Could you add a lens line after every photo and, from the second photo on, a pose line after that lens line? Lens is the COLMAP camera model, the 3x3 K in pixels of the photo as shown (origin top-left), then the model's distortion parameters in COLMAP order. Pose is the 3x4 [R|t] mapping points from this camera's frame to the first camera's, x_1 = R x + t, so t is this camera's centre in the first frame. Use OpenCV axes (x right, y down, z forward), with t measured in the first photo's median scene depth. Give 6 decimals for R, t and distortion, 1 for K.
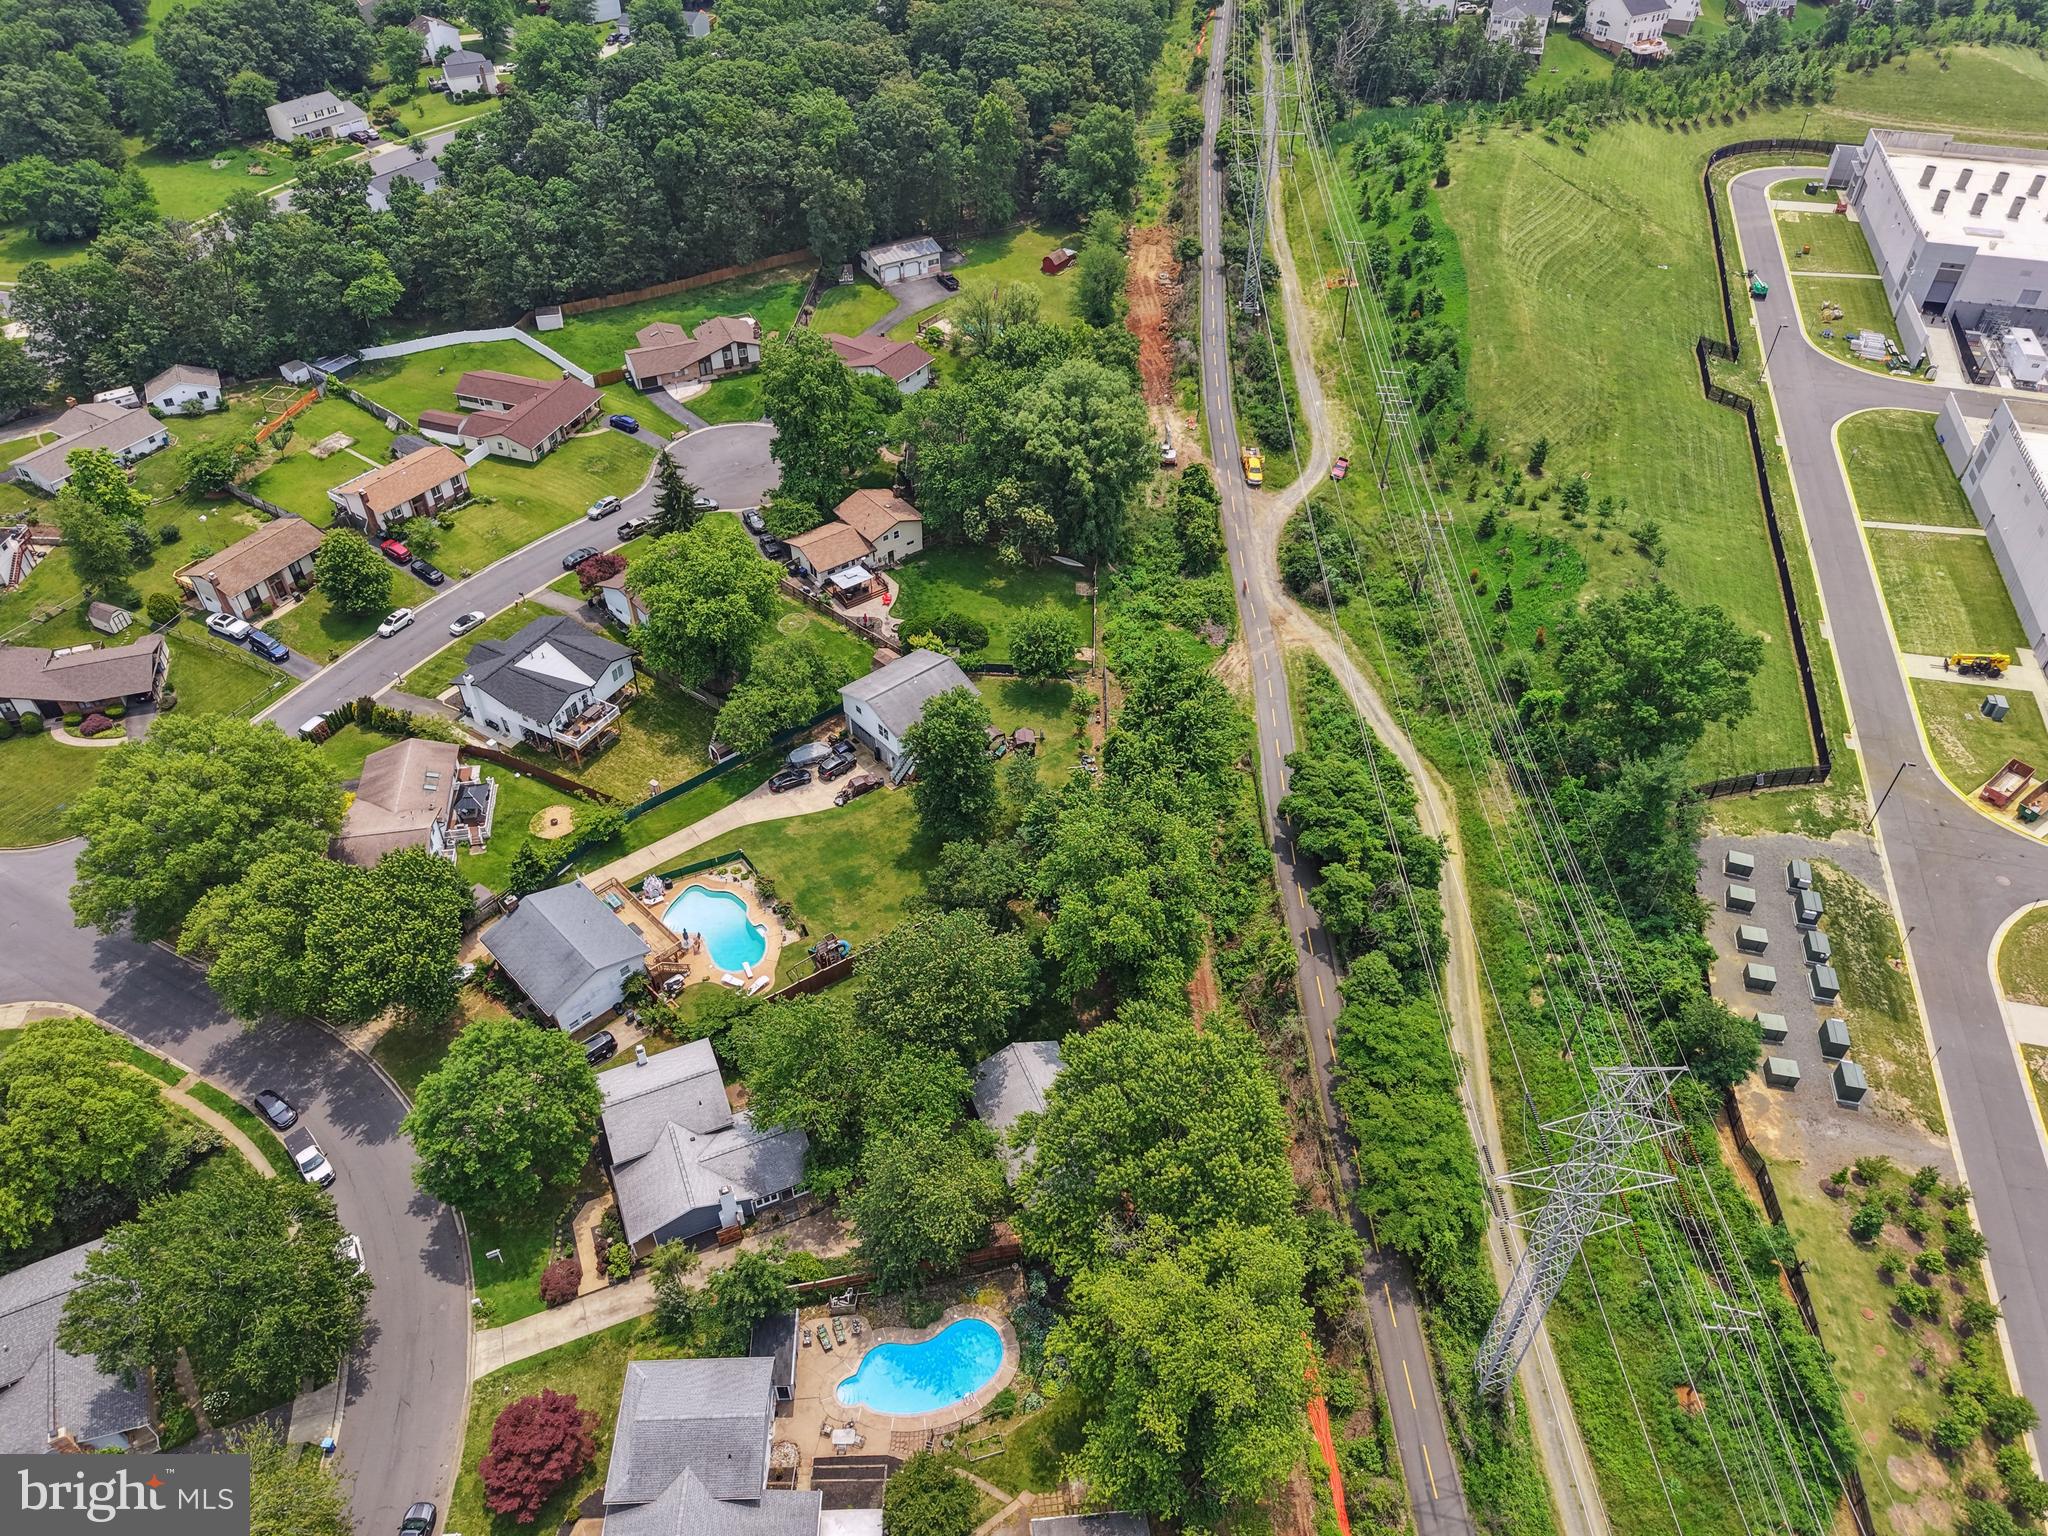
lens RADIAL K [[1396.3, 0, 993.1], [0, 1396.3, 741.5], [0, 0, 1]] dist [0.027409, -0.026469]
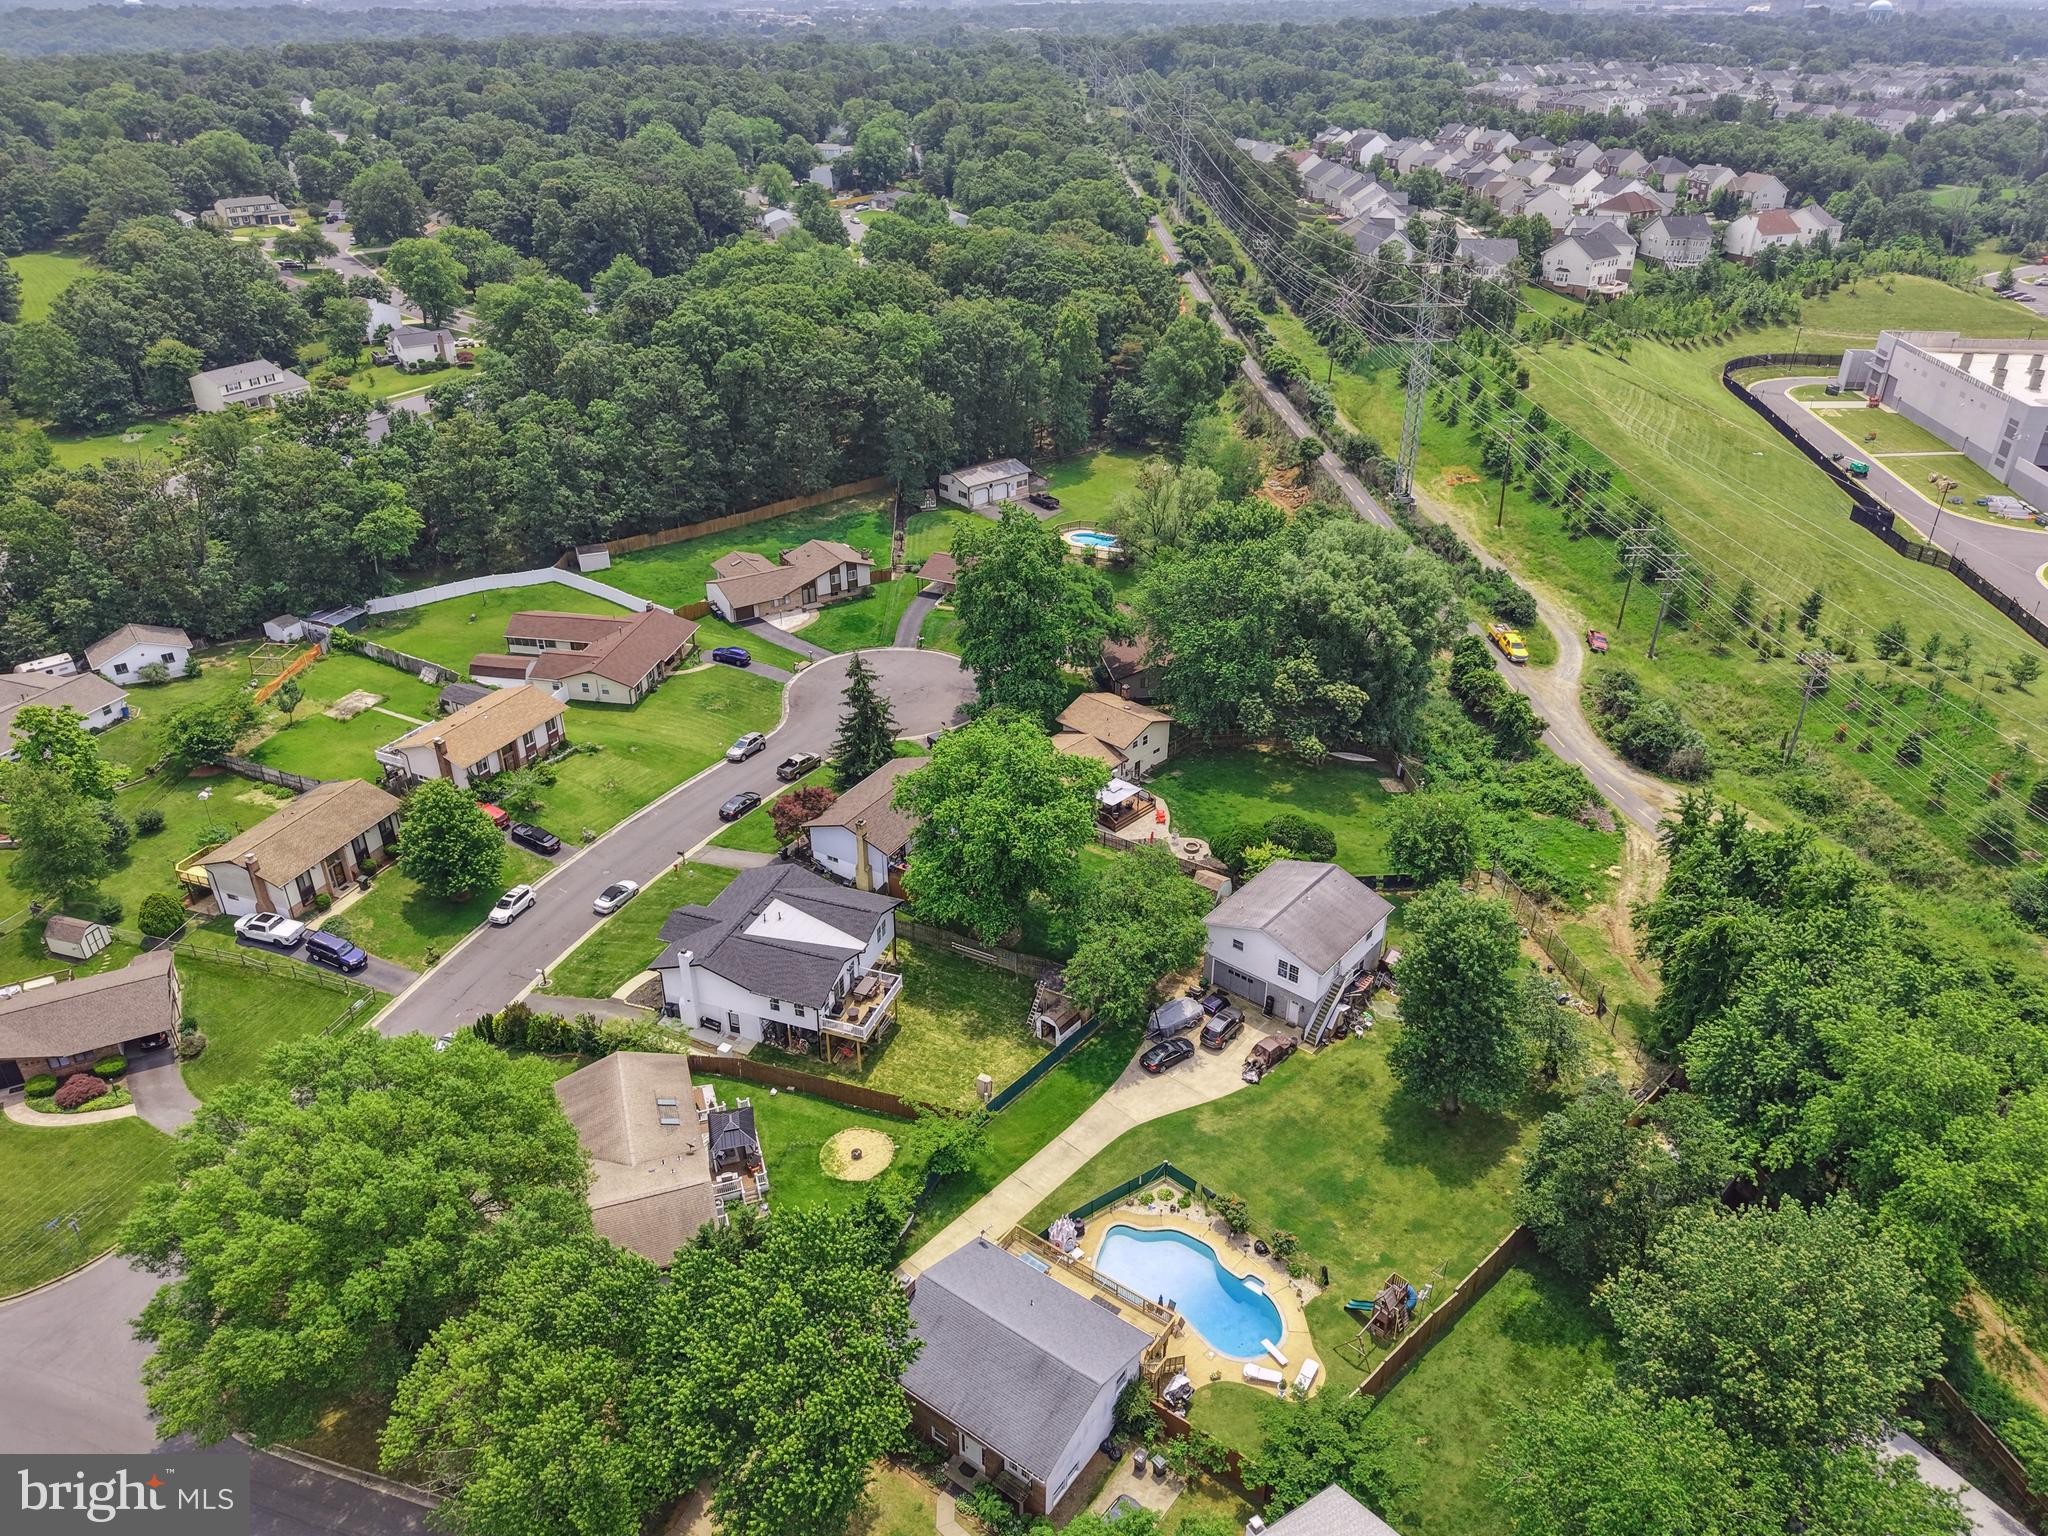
lens RADIAL K [[1396.3, 0, 1040.8], [0, 1396.3, 756.6], [0, 0, 1]] dist [0.027409, -0.026469]
pose [[0.985991, -0.078136, 0.147363, -0.250239], [0.107687, 0.972890, -0.204669, 0.015785], [-0.127376, 0.217671, 0.967675, 0.250572]]
